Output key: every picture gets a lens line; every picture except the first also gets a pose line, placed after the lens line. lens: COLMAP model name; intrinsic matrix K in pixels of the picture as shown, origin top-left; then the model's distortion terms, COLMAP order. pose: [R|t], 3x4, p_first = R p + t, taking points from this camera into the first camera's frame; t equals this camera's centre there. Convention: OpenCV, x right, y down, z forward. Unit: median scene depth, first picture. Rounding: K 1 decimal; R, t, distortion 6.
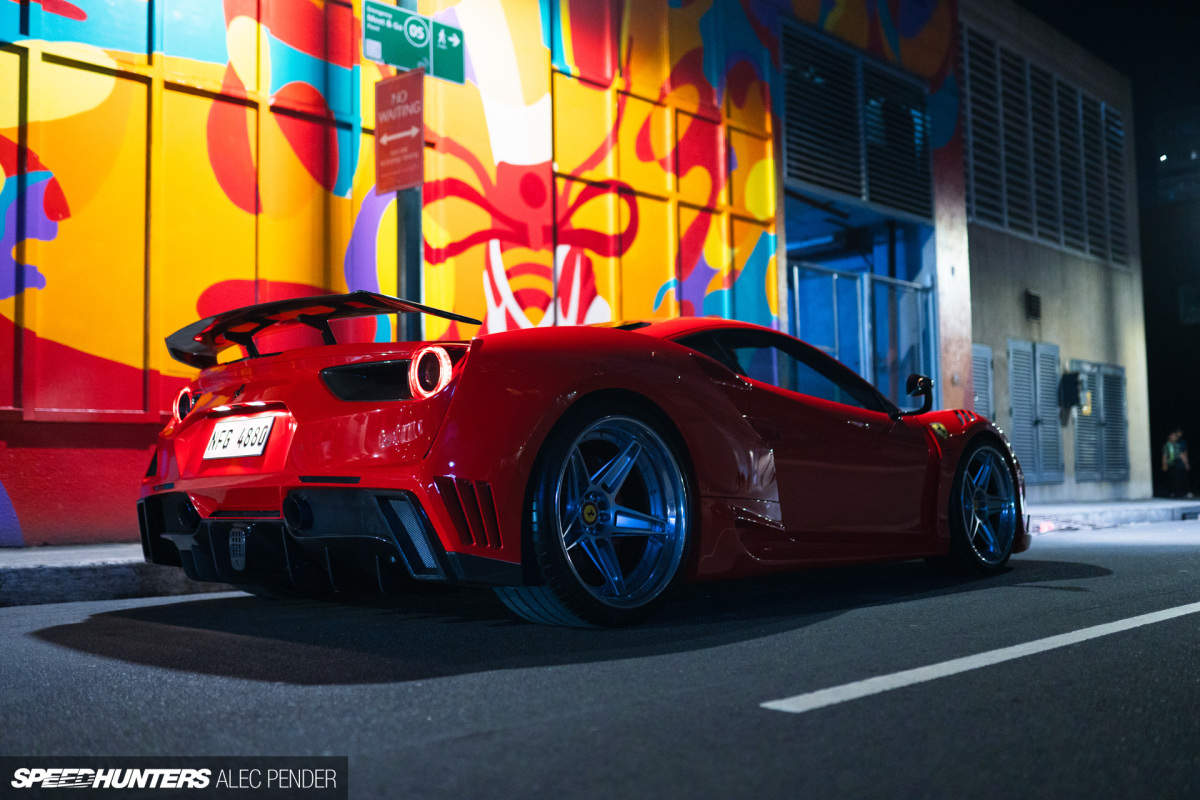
lens RADIAL K [[1160.0, 0, 600.0], [0, 1160.0, 400.0], [0, 0, 1]] dist [-0.059988, 0.104731]
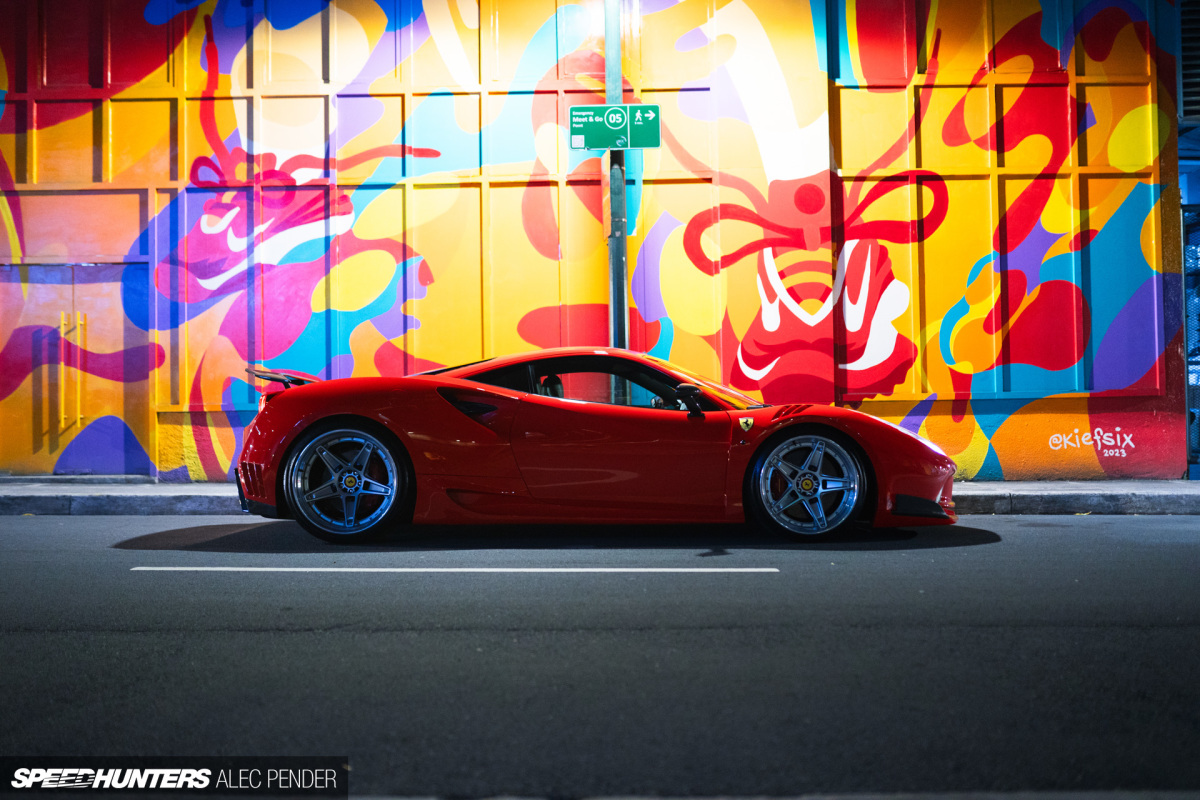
lens RADIAL K [[1160.0, 0, 600.0], [0, 1160.0, 400.0], [0, 0, 1]] dist [-0.059988, 0.104731]
pose [[0.705531, -0.007655, -0.708638, 0.583022], [0.049975, 0.997990, 0.038975, -0.030634], [0.706915, -0.062912, 0.704495, 0.003568]]
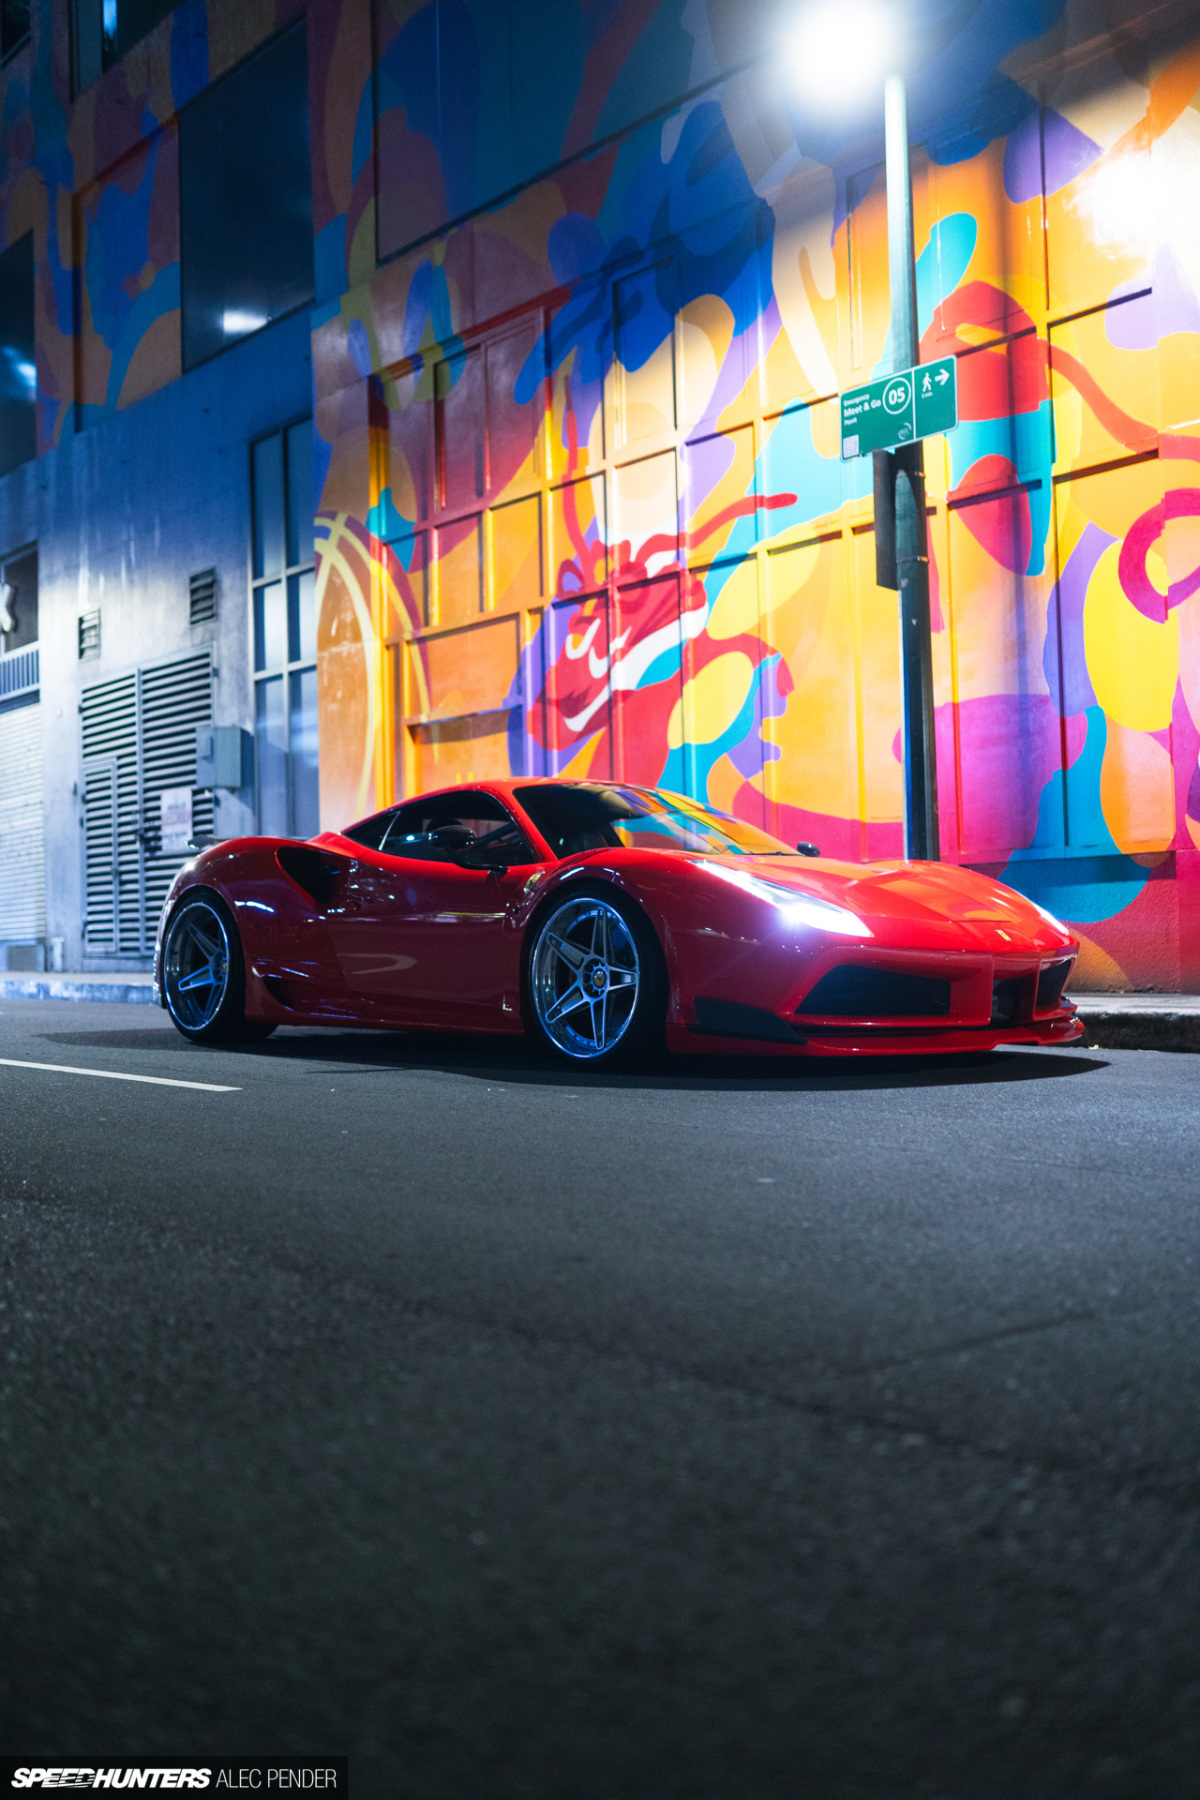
lens RADIAL K [[1740.0, 0, 600.0], [0, 1740.0, 900.0], [0, 0, 1]] dist [-0.059988, 0.104731]
pose [[-0.060831, -0.008676, -0.998110, 0.813991], [0.091465, 0.995707, -0.014230, 0.032139], [0.993949, -0.092158, -0.059777, 0.608137]]
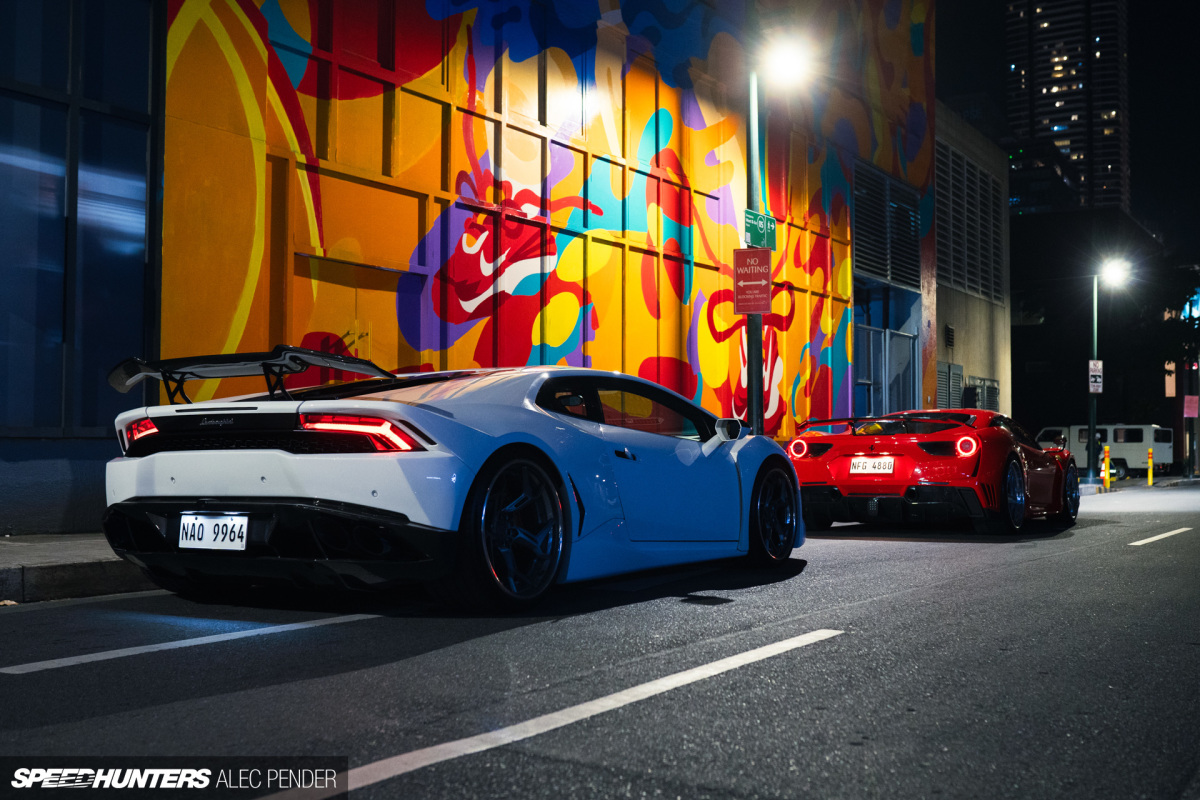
lens RADIAL K [[1213.5, 0, 600.0], [0, 1213.5, 400.0], [0, 0, 1]] dist [-0.007702, 0.008224]
pose [[0.981417, 0.029920, 0.189539, -0.553699], [-0.036273, 0.998887, 0.030134, -0.069170], [-0.188427, -0.036449, 0.981411, -0.595861]]
